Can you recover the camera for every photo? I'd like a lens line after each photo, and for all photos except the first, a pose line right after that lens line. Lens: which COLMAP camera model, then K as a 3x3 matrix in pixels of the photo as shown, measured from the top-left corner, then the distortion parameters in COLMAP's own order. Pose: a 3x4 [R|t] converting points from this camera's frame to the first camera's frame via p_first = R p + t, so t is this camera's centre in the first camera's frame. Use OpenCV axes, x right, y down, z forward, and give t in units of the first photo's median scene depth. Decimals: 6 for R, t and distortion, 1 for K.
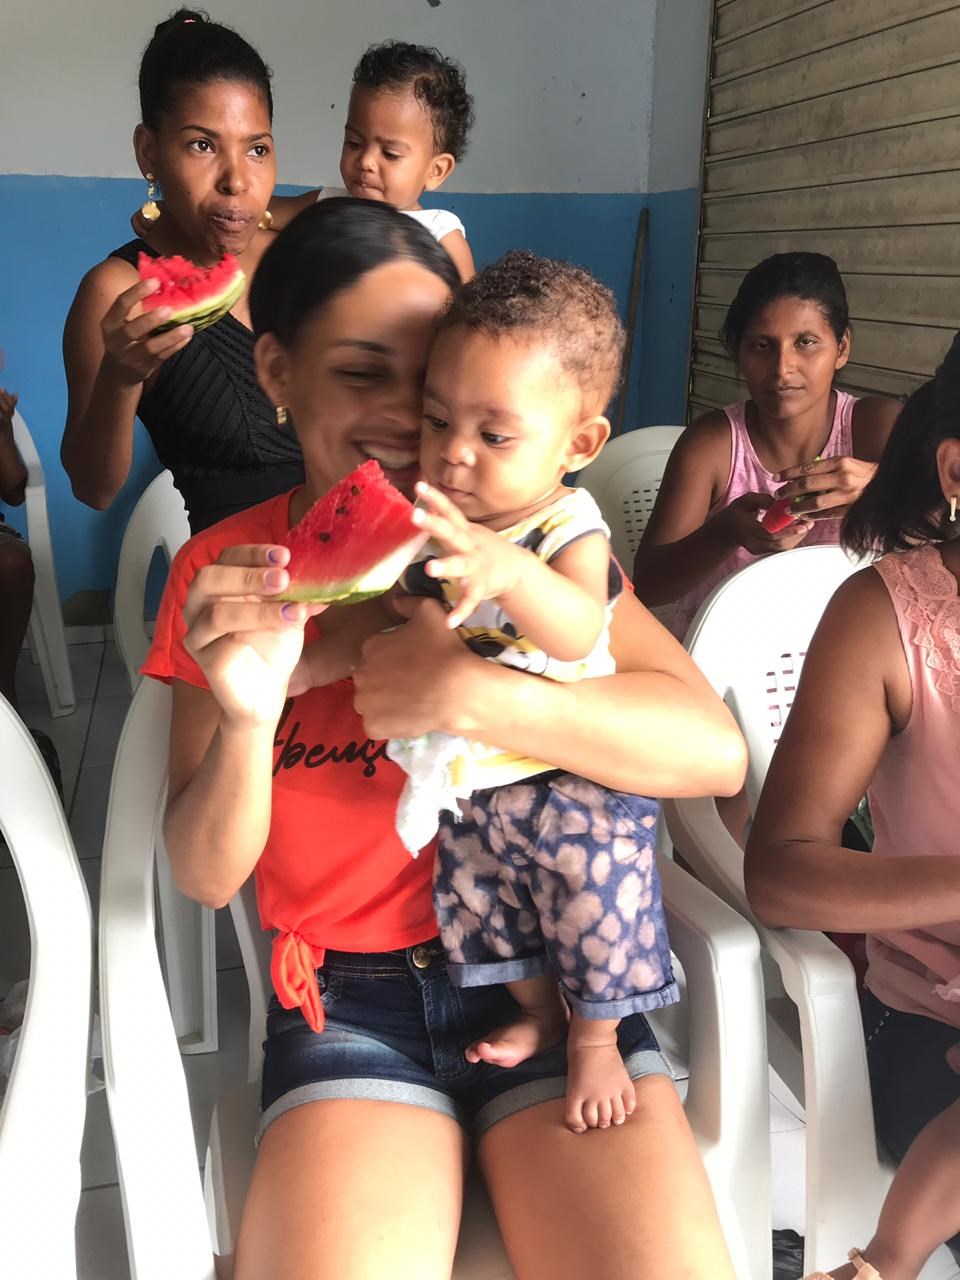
lens RADIAL K [[1082.8, 0, 482.9], [0, 1082.8, 588.0], [0, 0, 1]] dist [0.063625, -0.001156]
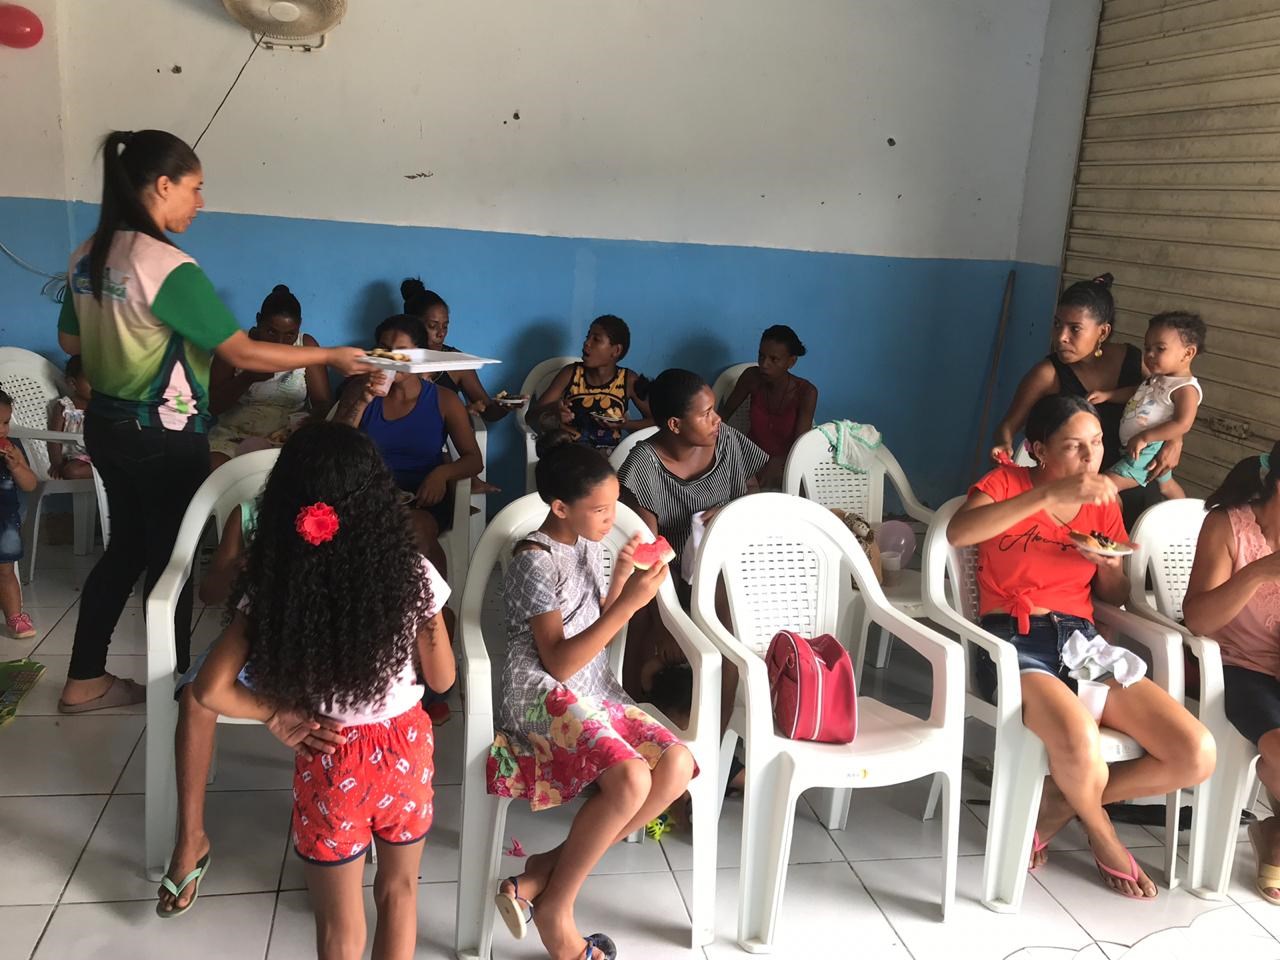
lens RADIAL K [[1082.8, 0, 636.2], [0, 1082.8, 448.7], [0, 0, 1]] dist [0.063625, -0.001156]
pose [[0.996894, 0.063061, -0.047171, -0.404242], [-0.065905, 0.995936, -0.061390, 0.040552], [0.043108, 0.064308, 0.996999, -0.741458]]
